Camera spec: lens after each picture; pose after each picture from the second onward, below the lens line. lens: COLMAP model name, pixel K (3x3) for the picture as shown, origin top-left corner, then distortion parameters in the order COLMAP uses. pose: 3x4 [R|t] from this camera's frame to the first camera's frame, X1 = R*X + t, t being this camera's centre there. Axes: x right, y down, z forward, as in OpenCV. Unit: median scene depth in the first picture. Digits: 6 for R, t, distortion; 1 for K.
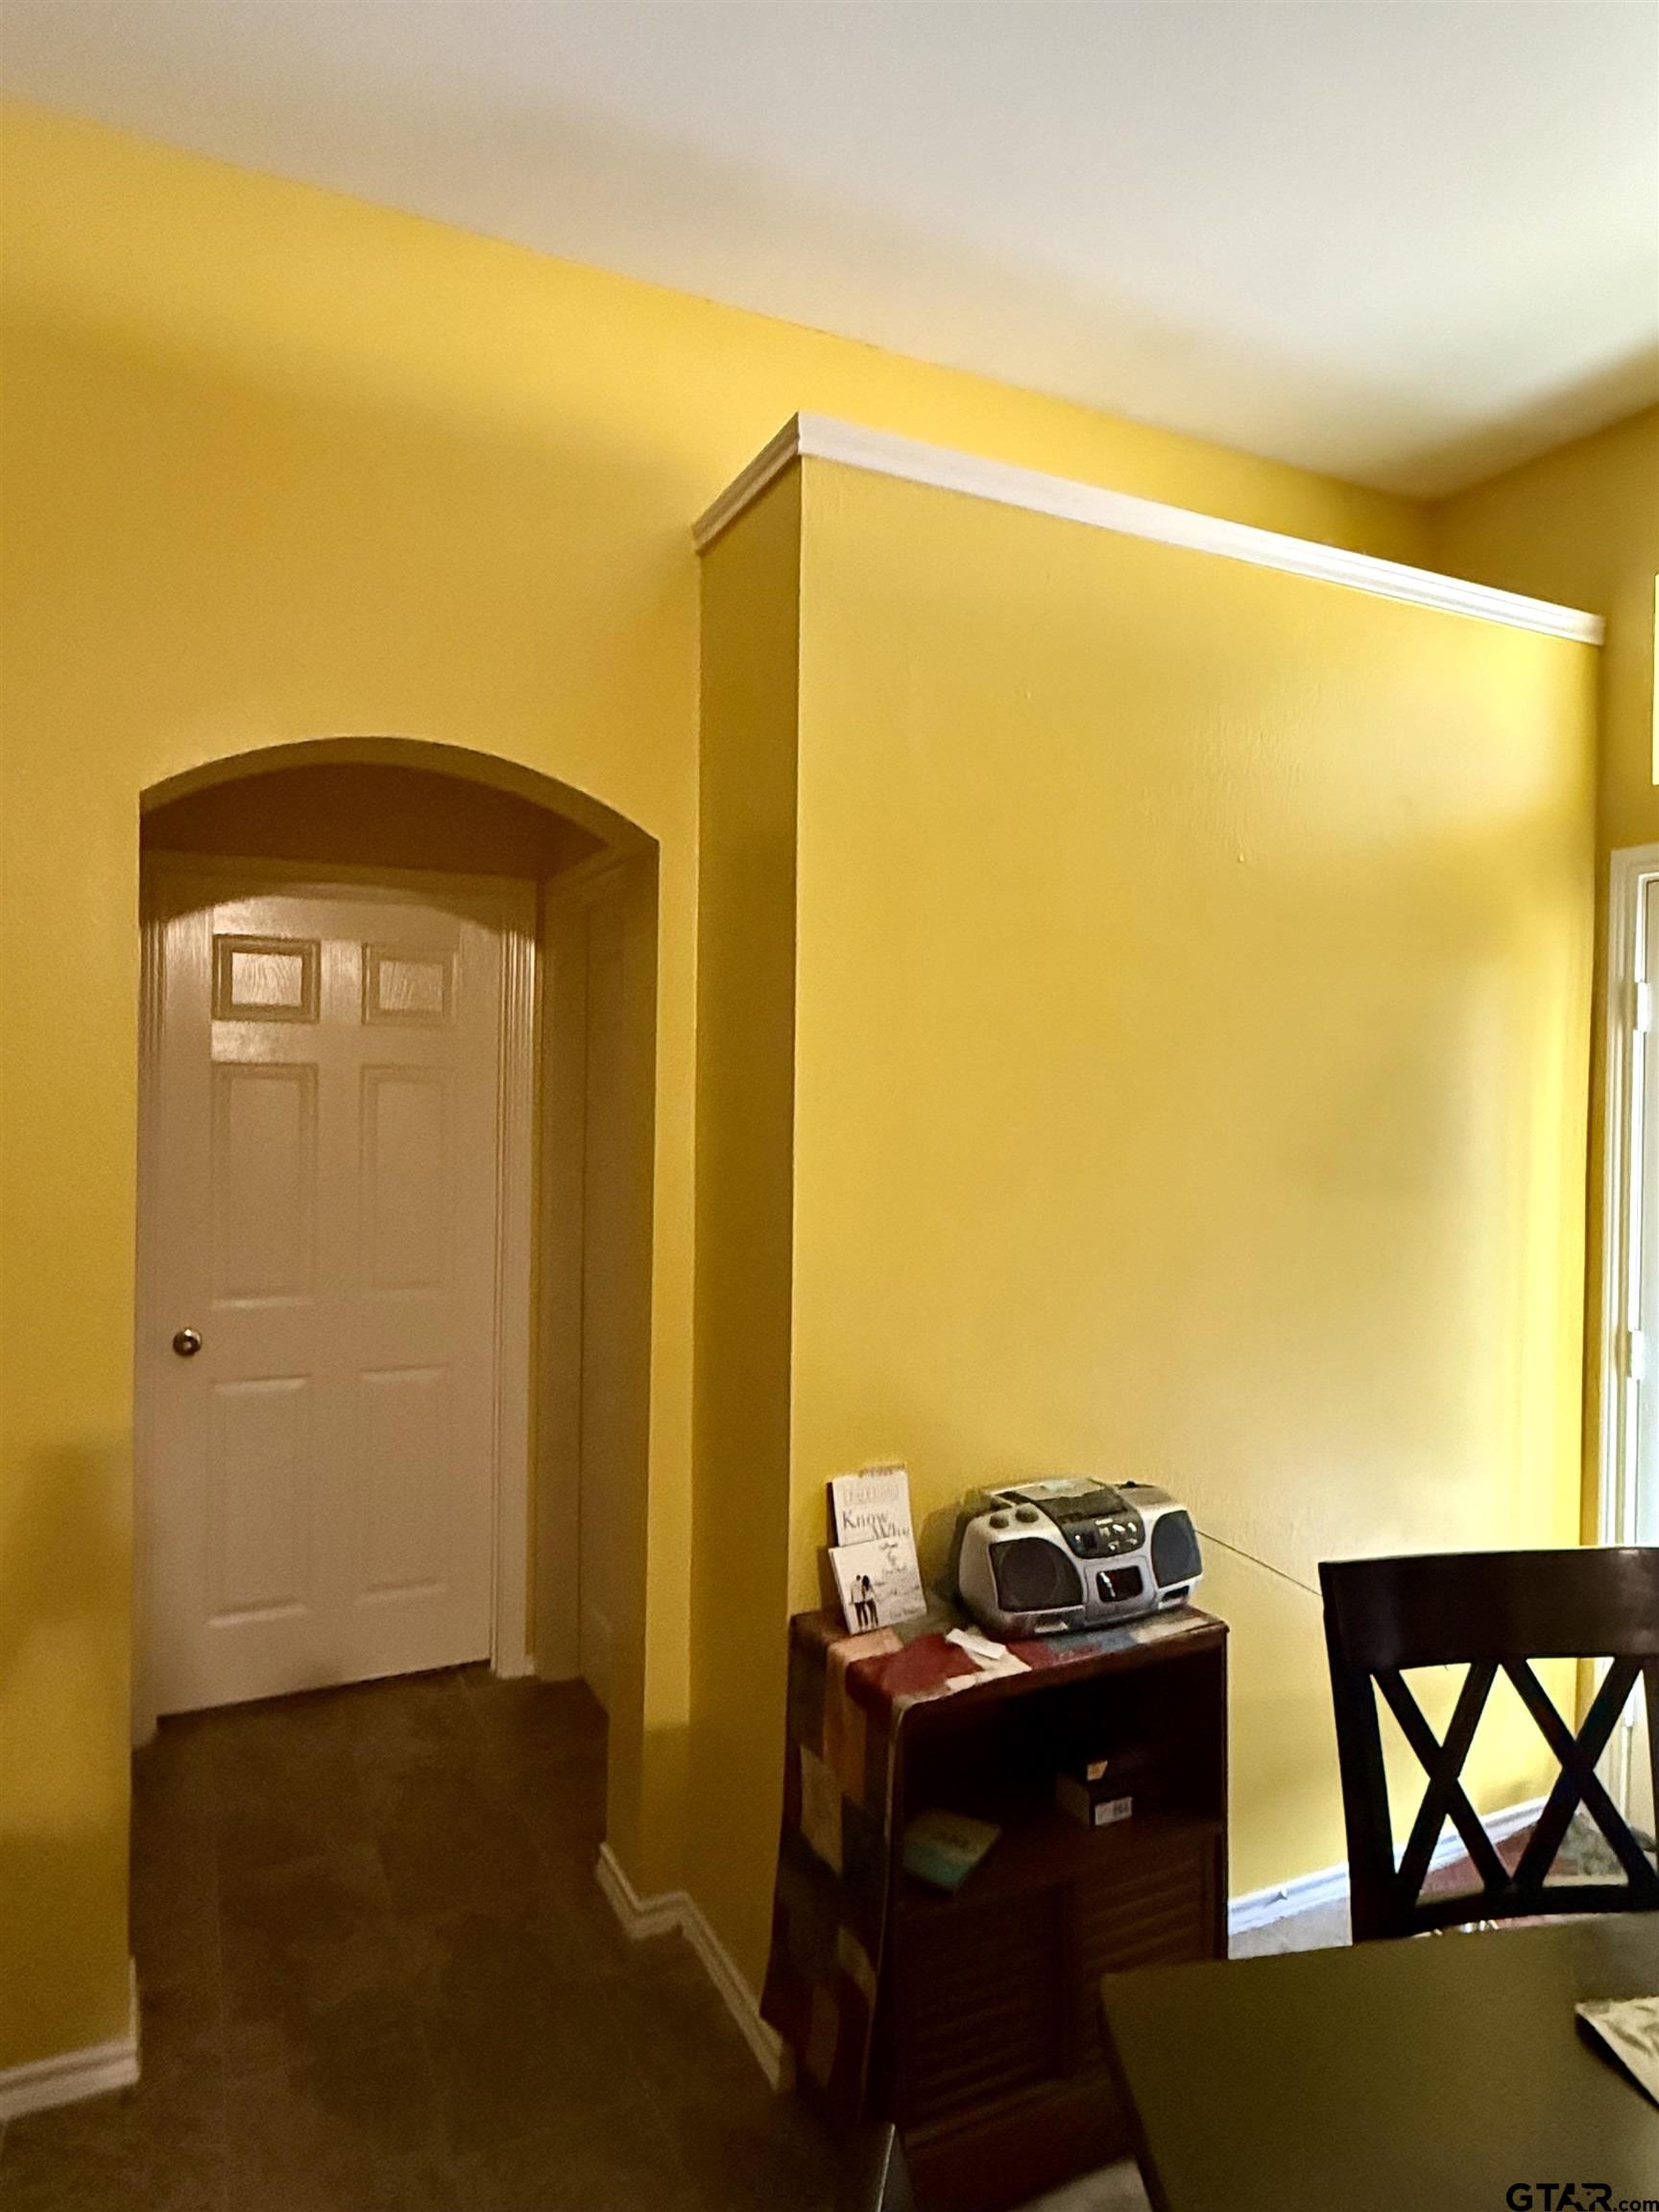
lens RADIAL K [[1331.2, 0, 831.9], [0, 1331.2, 1094.6], [0, 0, 1]] dist [0.003709, 0.000410]
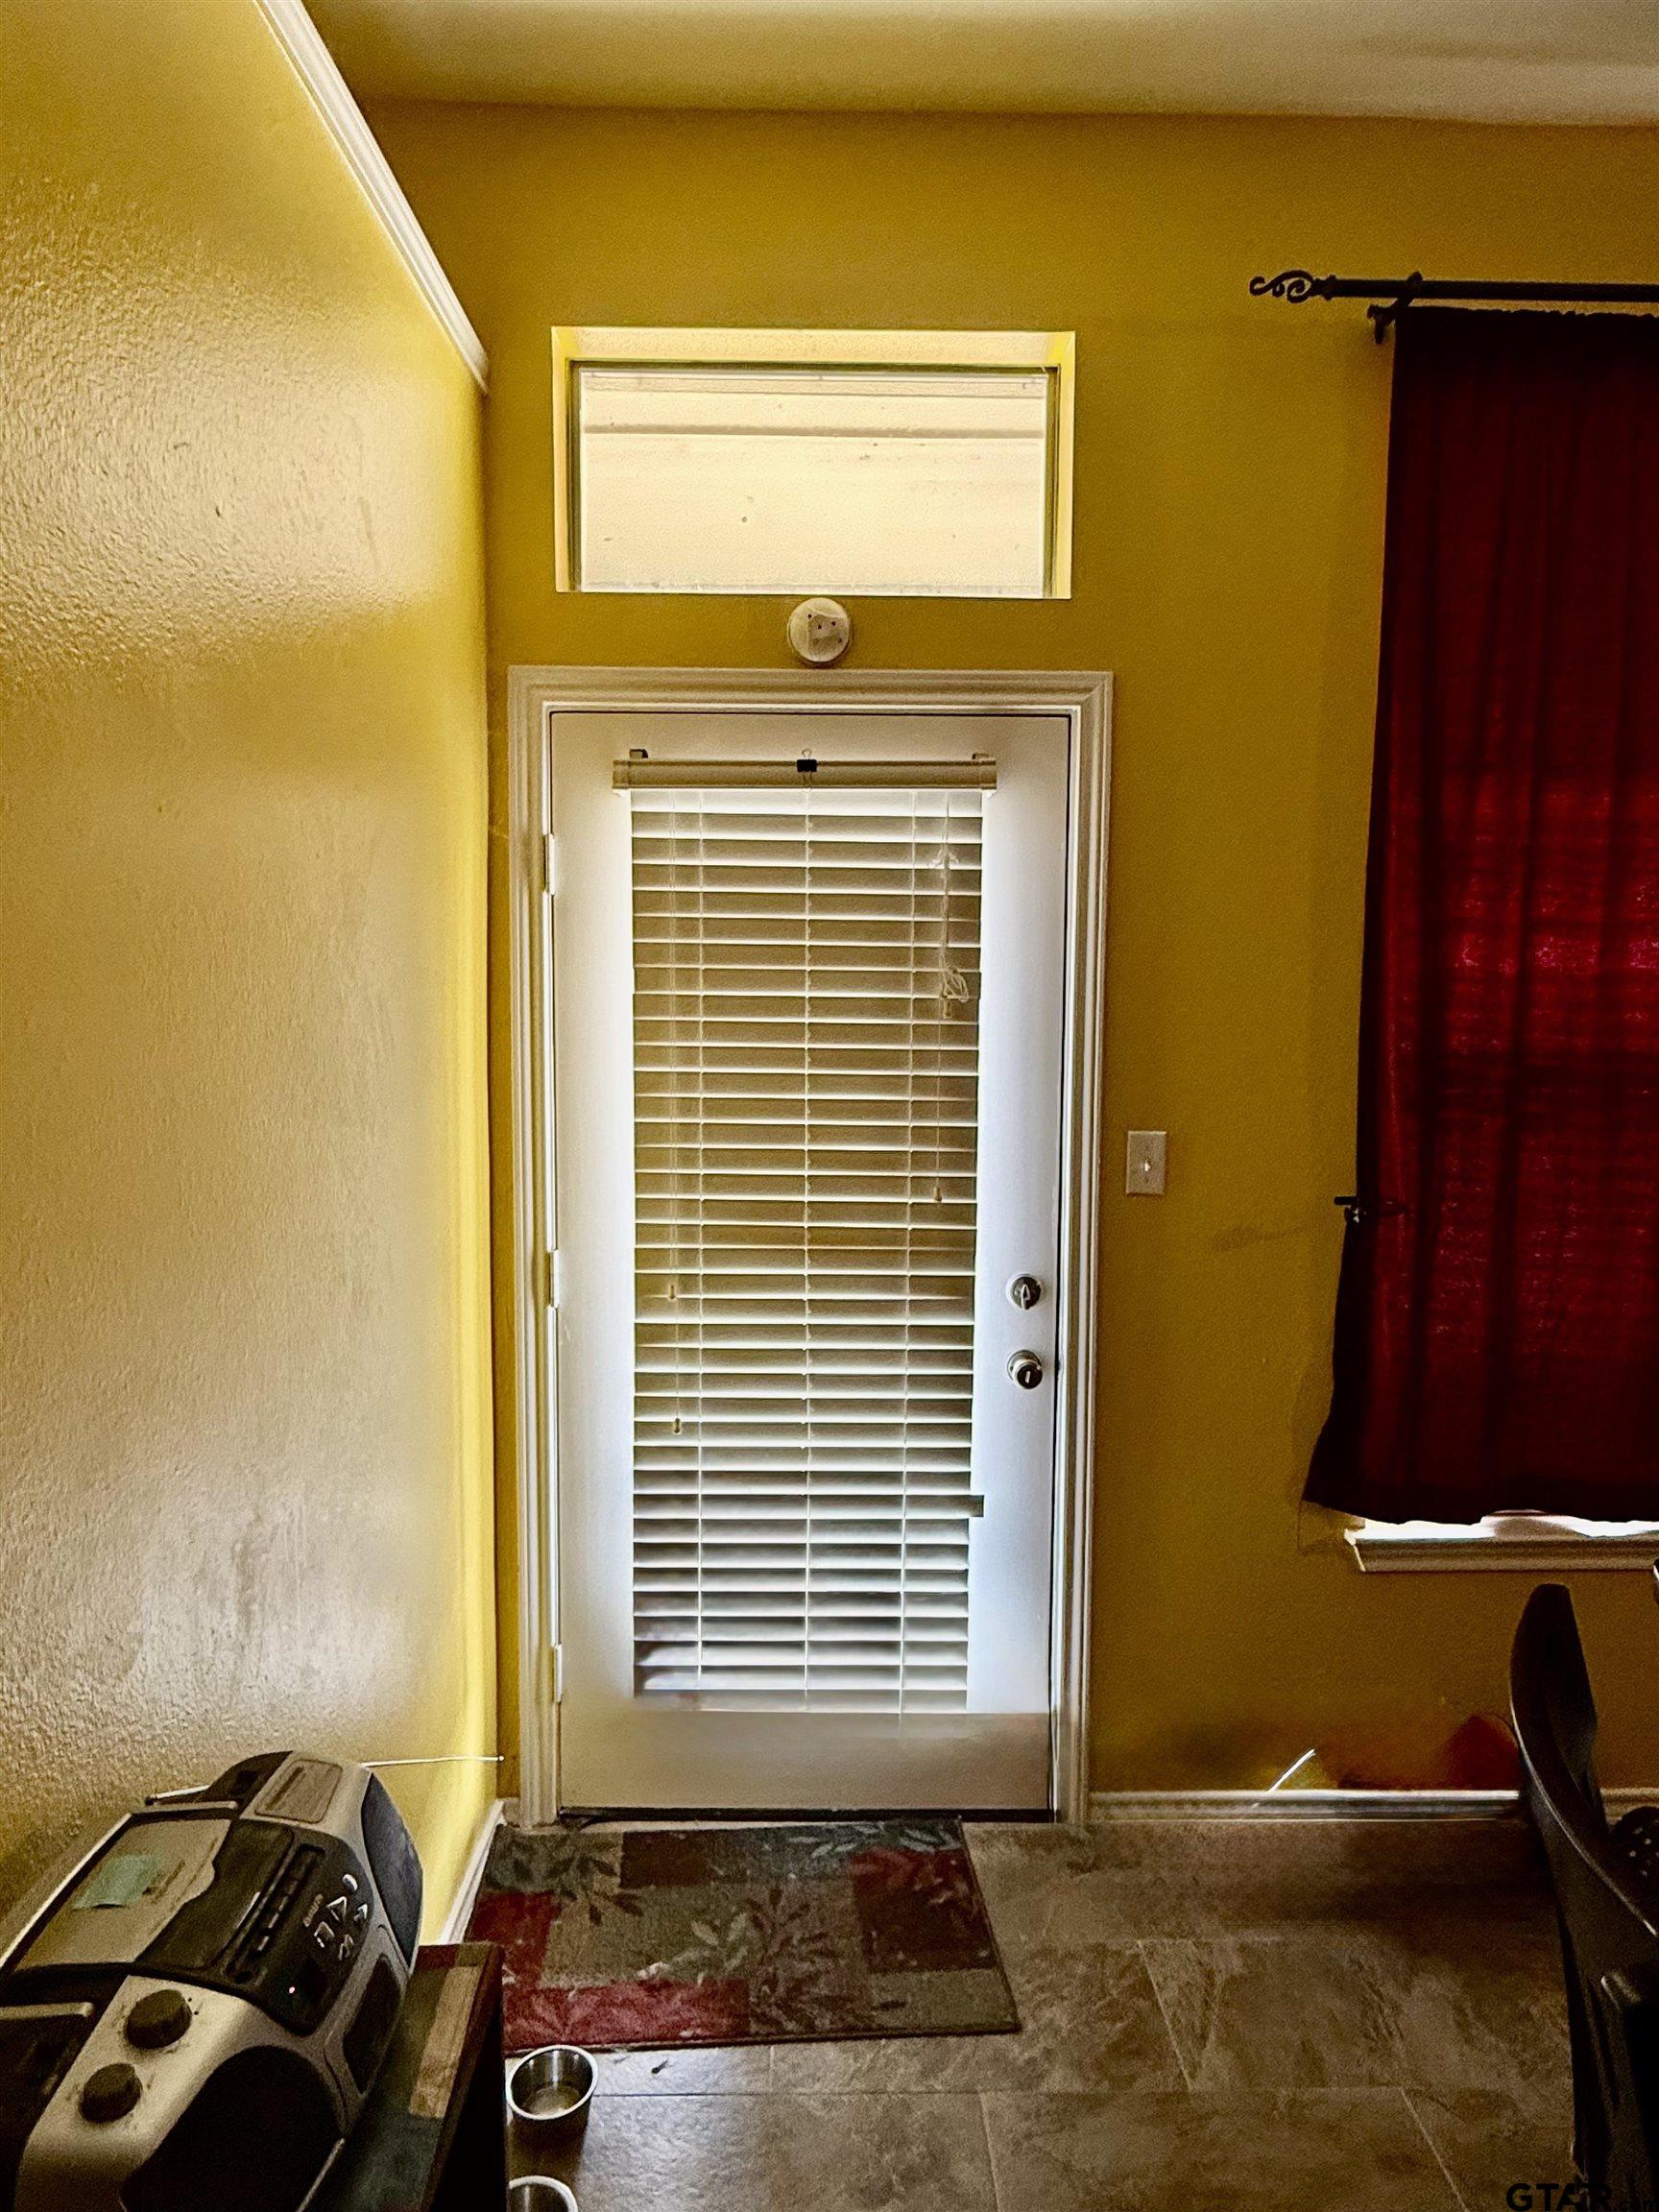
lens RADIAL K [[1331.2, 0, 827.3], [0, 1331.2, 1094.1], [0, 0, 1]] dist [0.003709, 0.000410]
pose [[0.427458, -0.080889, 0.900409, -0.102775], [0.007042, 0.996257, 0.086157, 0.008947], [-0.904008, -0.030488, 0.426427, 0.653089]]
